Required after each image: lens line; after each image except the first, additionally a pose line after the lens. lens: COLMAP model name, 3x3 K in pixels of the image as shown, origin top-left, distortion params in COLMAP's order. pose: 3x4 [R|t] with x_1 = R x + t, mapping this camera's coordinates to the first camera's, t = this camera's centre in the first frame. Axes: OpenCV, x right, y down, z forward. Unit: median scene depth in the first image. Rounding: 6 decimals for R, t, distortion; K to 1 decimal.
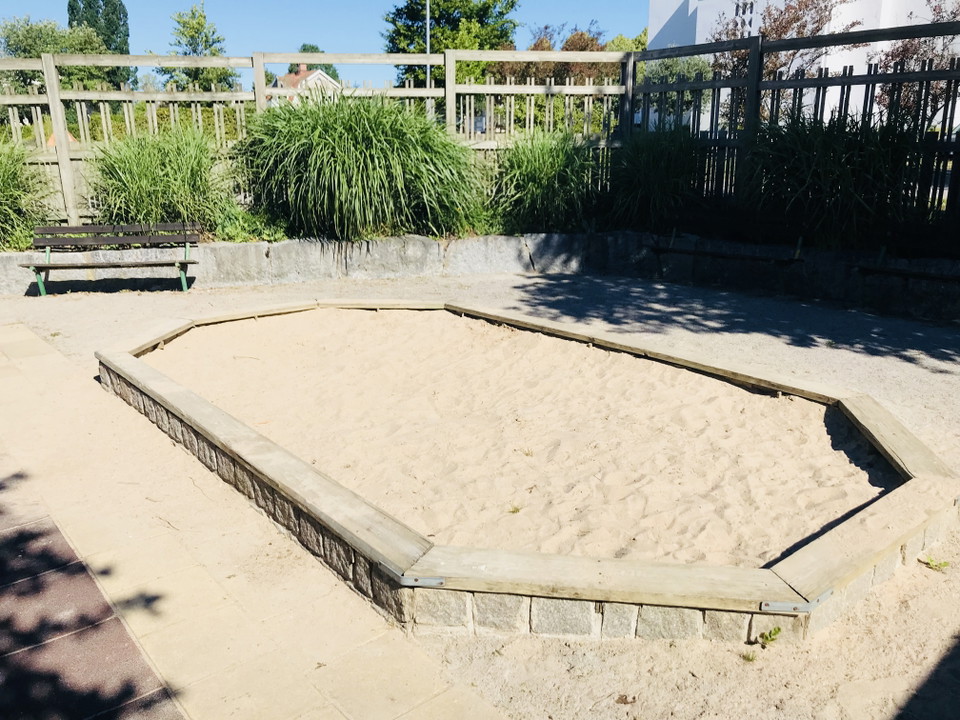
lens RADIAL K [[791.9, 0, 479.4], [0, 791.9, 354.0], [0, 0, 1]] dist [0.065779, -0.093988]
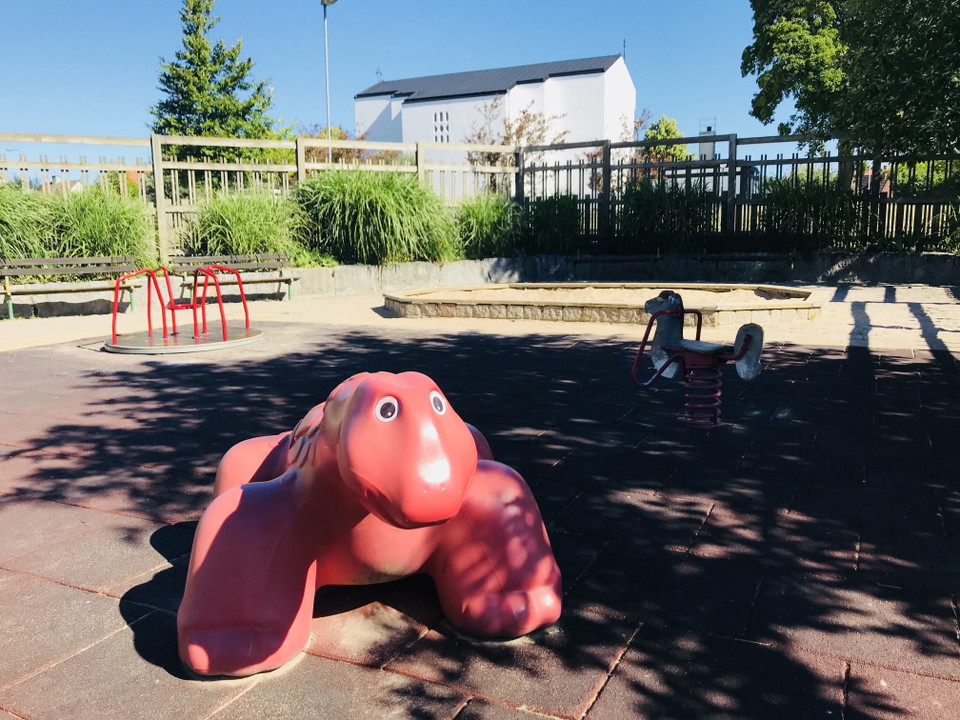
lens RADIAL K [[791.9, 0, 479.4], [0, 791.9, 354.0], [0, 0, 1]] dist [0.065779, -0.093988]
pose [[0.892459, -0.072209, 0.445312, -0.675005], [0.114576, 0.991021, -0.068925, 0.144915], [-0.436336, 0.112535, 0.892719, -0.381201]]
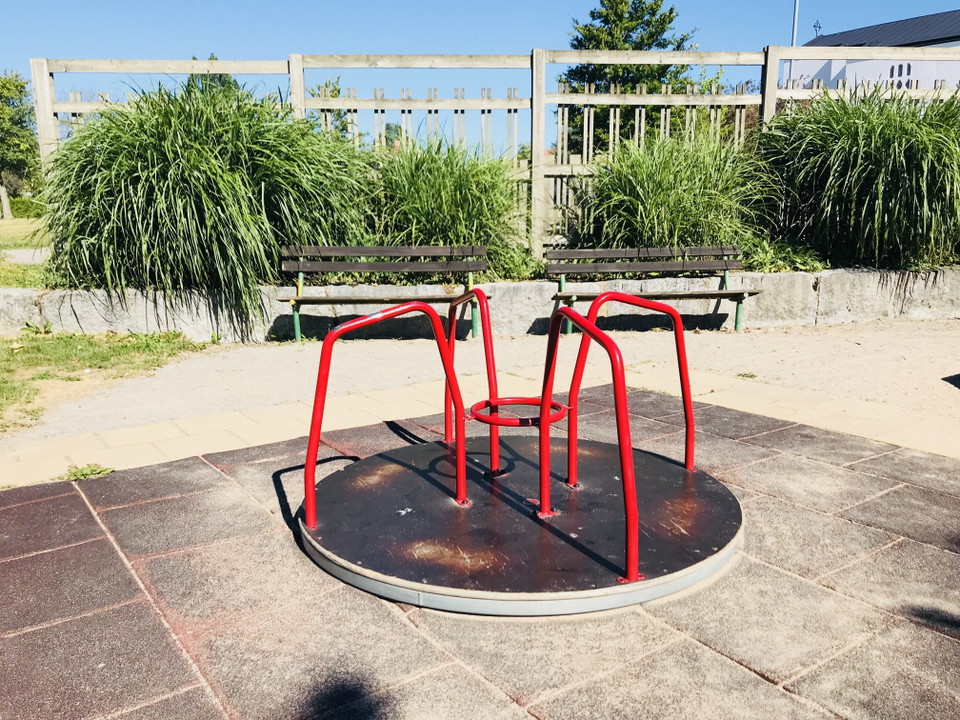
lens RADIAL K [[791.9, 0, 479.4], [0, 791.9, 354.0], [0, 0, 1]] dist [0.065779, -0.093988]
pose [[0.999900, 0.009740, -0.010296, -0.588120], [-0.010476, 0.997199, -0.074060, 0.004803], [0.009546, 0.074160, 0.997201, 0.203808]]
